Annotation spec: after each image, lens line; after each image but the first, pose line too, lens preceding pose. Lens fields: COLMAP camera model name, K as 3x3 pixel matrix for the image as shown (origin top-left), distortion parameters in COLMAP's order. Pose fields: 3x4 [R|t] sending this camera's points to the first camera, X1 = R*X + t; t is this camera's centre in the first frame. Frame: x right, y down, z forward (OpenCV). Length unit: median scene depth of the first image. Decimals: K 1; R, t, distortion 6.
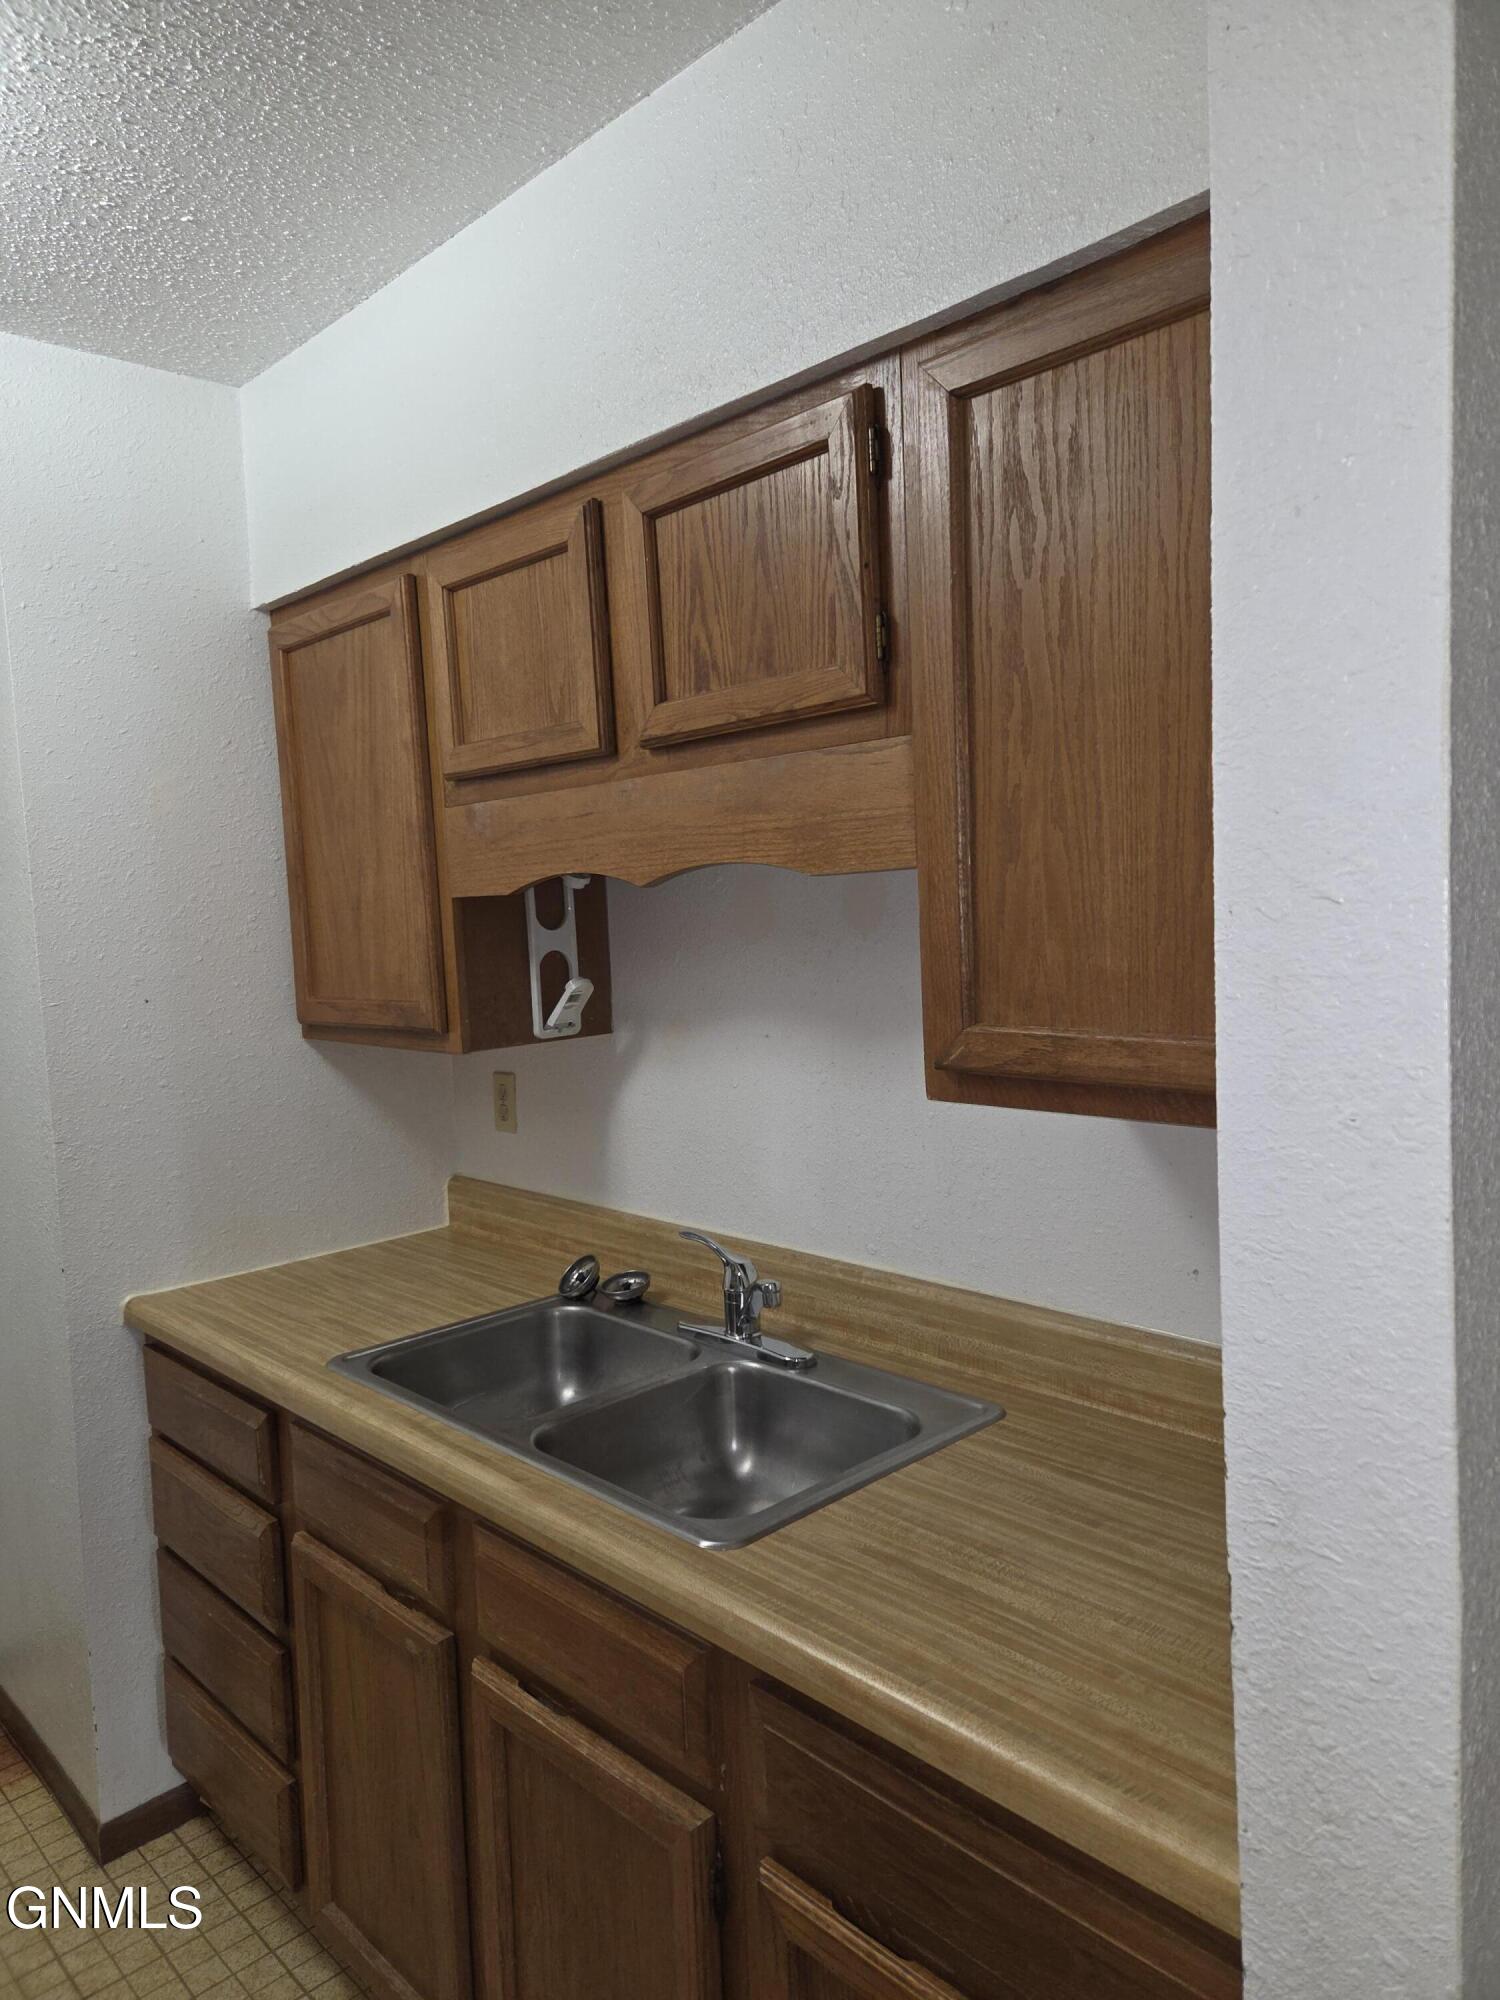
lens RADIAL K [[1347.2, 0, 744.1], [0, 1347.2, 995.6], [0, 0, 1]] dist [-0.027947, 0.007223]
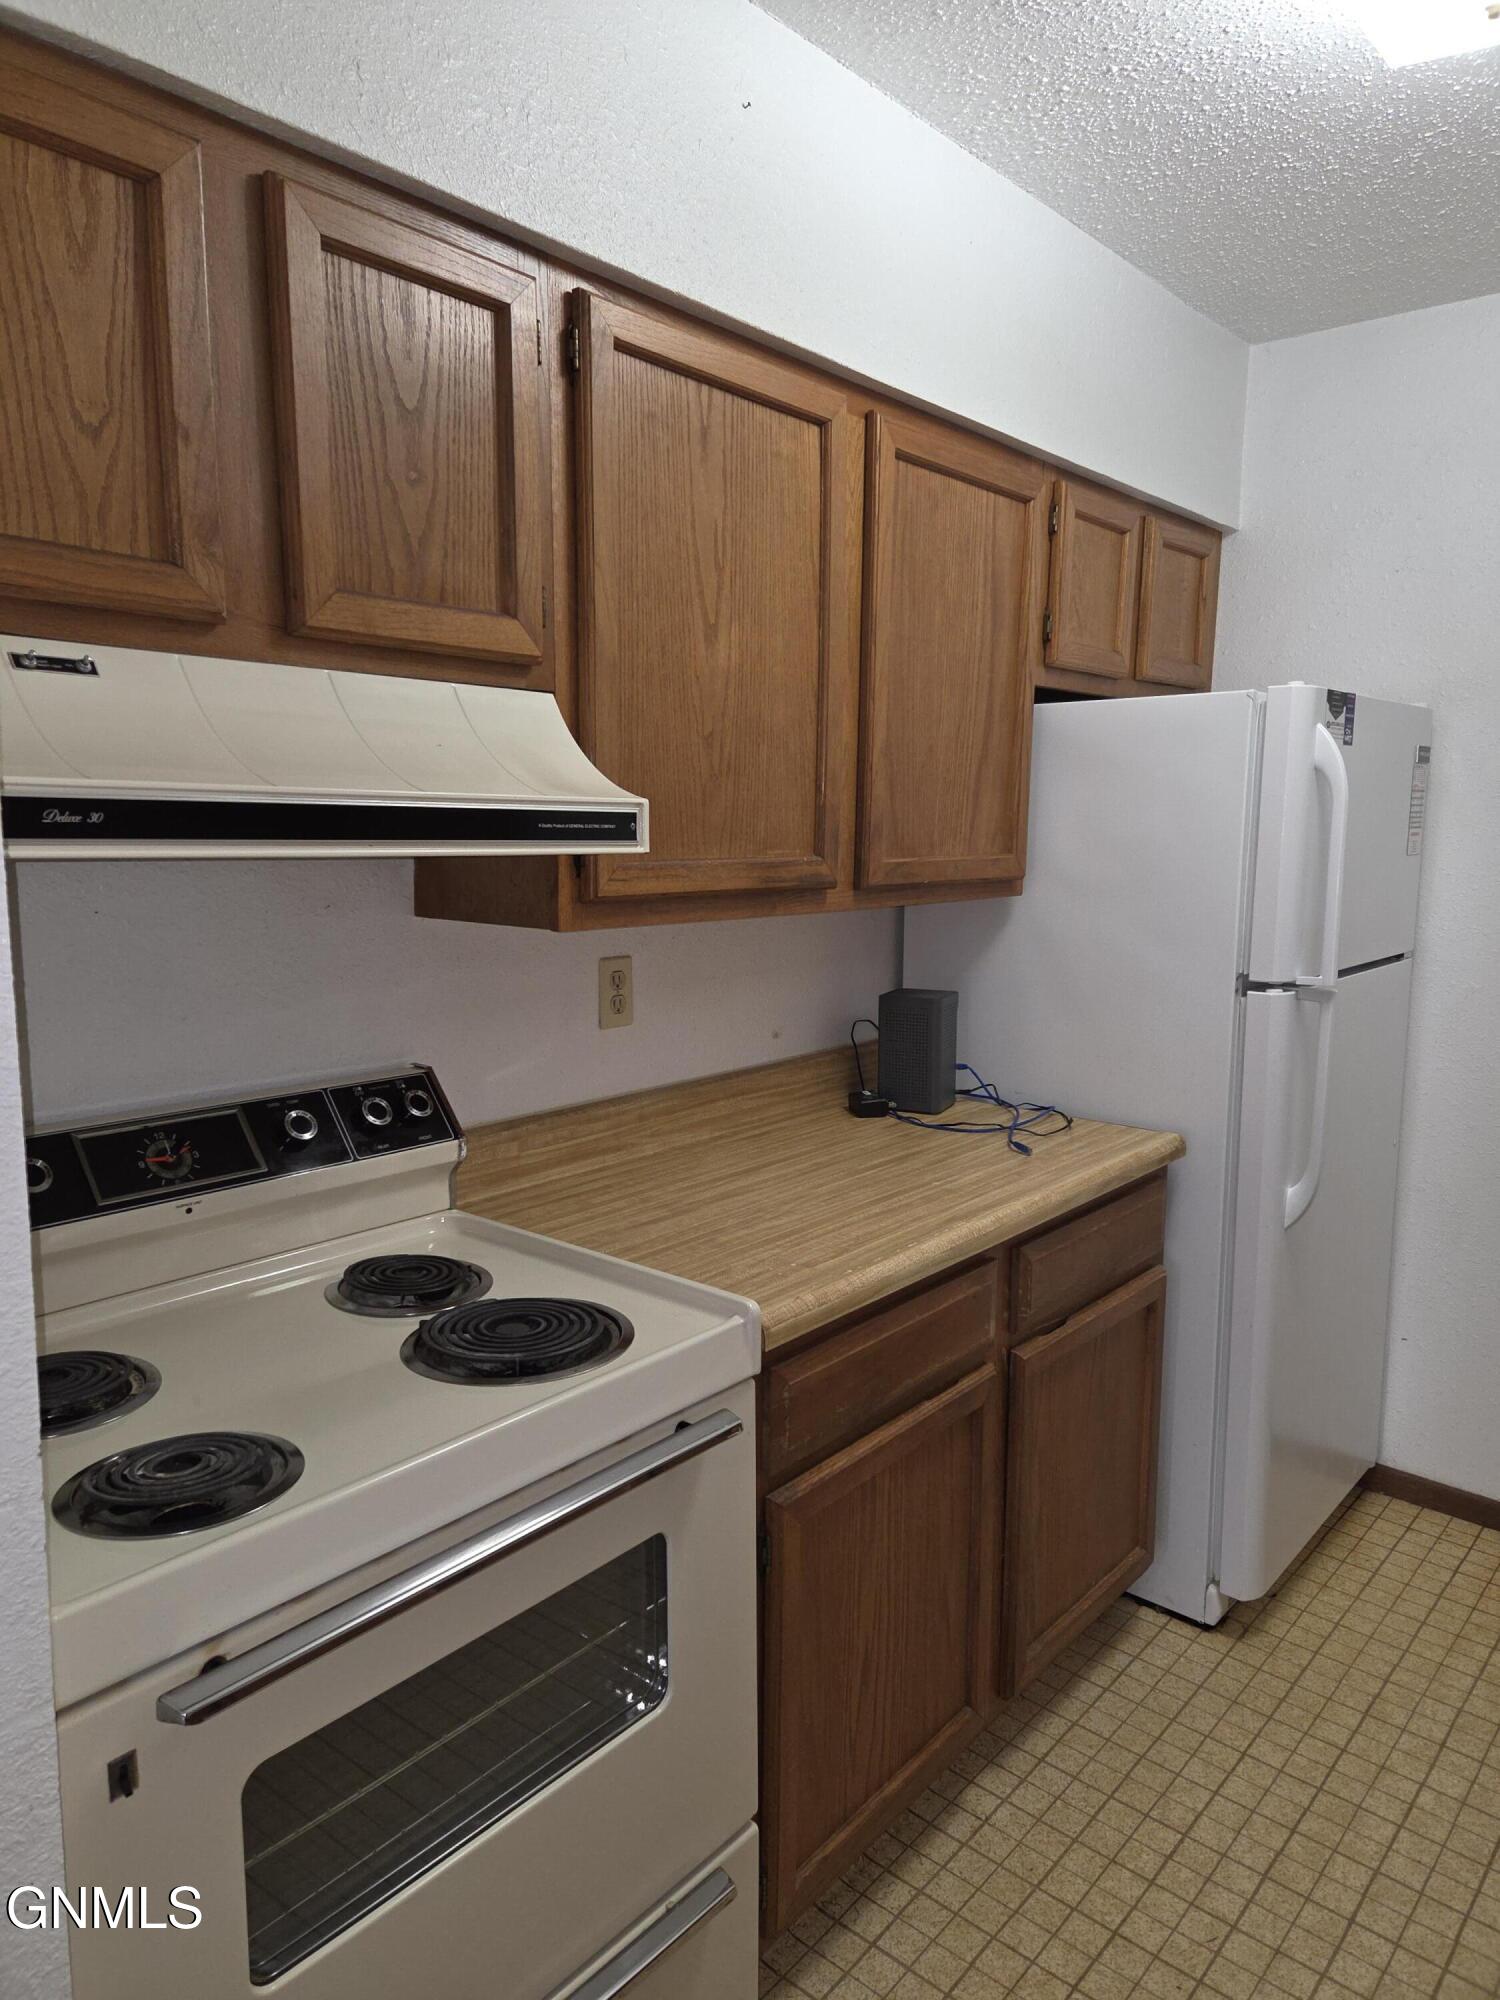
lens RADIAL K [[1347.2, 0, 744.1], [0, 1347.2, 1005.5], [0, 0, 1]] dist [-0.027947, 0.007223]
pose [[-0.095681, -0.100942, 0.990281, -1.234310], [0.056172, 0.992712, 0.106617, 0.002365], [-0.993826, 0.065827, -0.089314, 1.202315]]
